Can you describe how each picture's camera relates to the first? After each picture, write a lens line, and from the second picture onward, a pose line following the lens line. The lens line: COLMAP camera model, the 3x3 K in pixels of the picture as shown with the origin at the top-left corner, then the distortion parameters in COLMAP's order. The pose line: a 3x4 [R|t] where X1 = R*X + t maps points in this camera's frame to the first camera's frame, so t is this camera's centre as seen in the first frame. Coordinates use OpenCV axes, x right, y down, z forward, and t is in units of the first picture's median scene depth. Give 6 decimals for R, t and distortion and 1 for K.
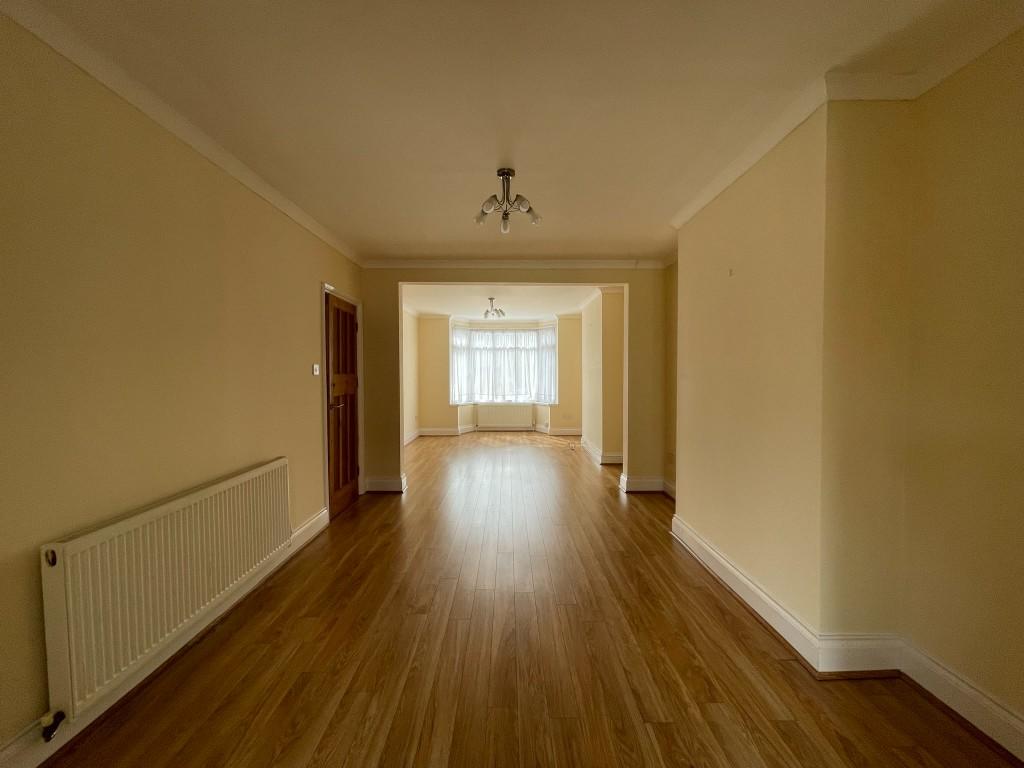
lens RADIAL K [[412.0, 0, 513.9], [0, 412.0, 386.2], [0, 0, 1]] dist [0.002186, -0.000080]
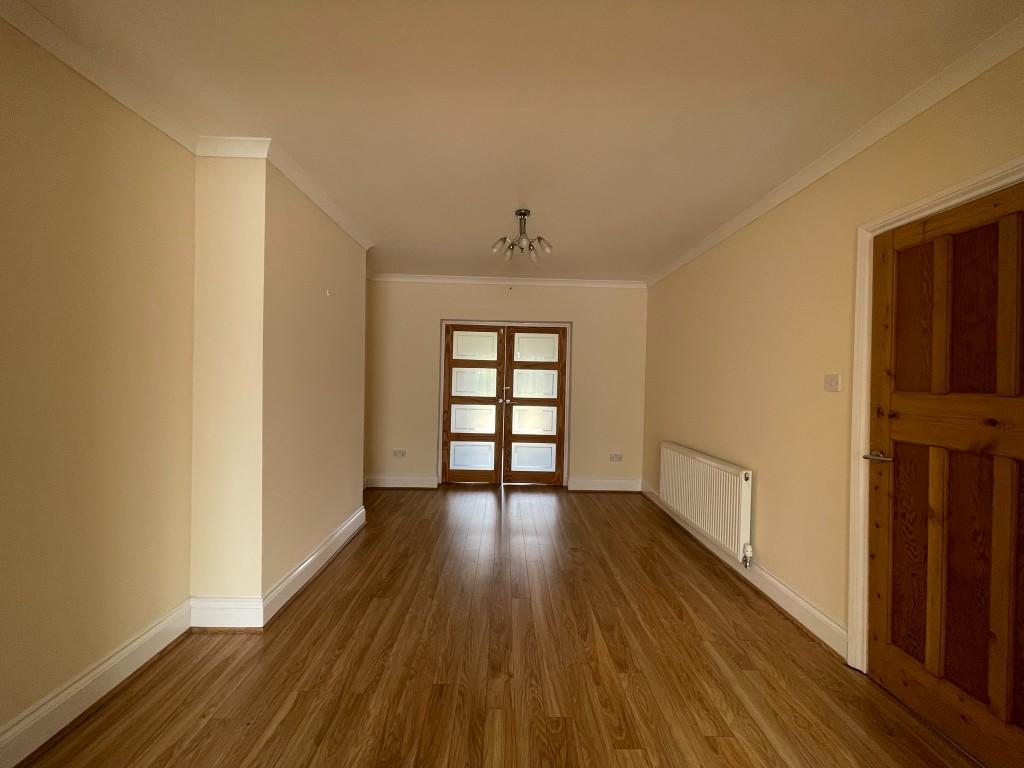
lens RADIAL K [[412.0, 0, 513.4], [0, 412.0, 383.0], [0, 0, 1]] dist [0.002186, -0.000080]
pose [[-0.999771, -0.019046, -0.009787, 0.013186], [-0.019461, 0.998831, 0.044242, -0.076756], [0.008933, 0.044422, -0.998973, 2.063826]]
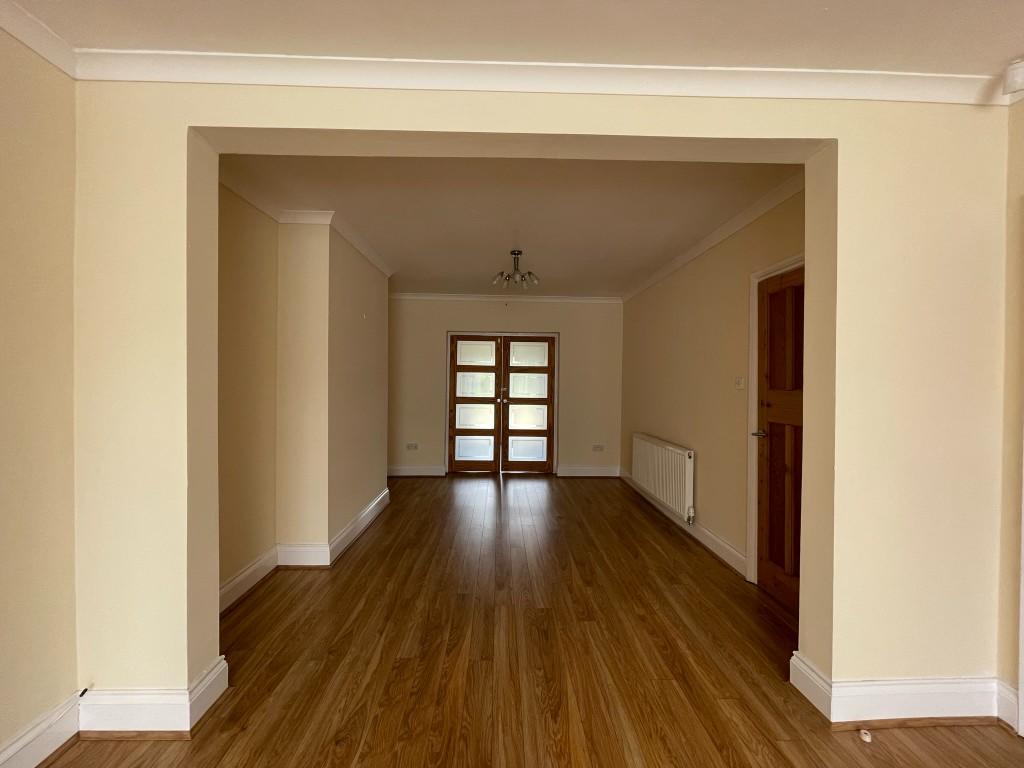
lens RADIAL K [[412.0, 0, 513.2], [0, 412.0, 382.5], [0, 0, 1]] dist [0.002186, -0.000080]
pose [[-0.999742, -0.009367, -0.020698, 0.021538], [-0.010161, 0.999205, 0.038560, -0.092738], [0.020320, 0.038760, -0.999042, 2.375144]]
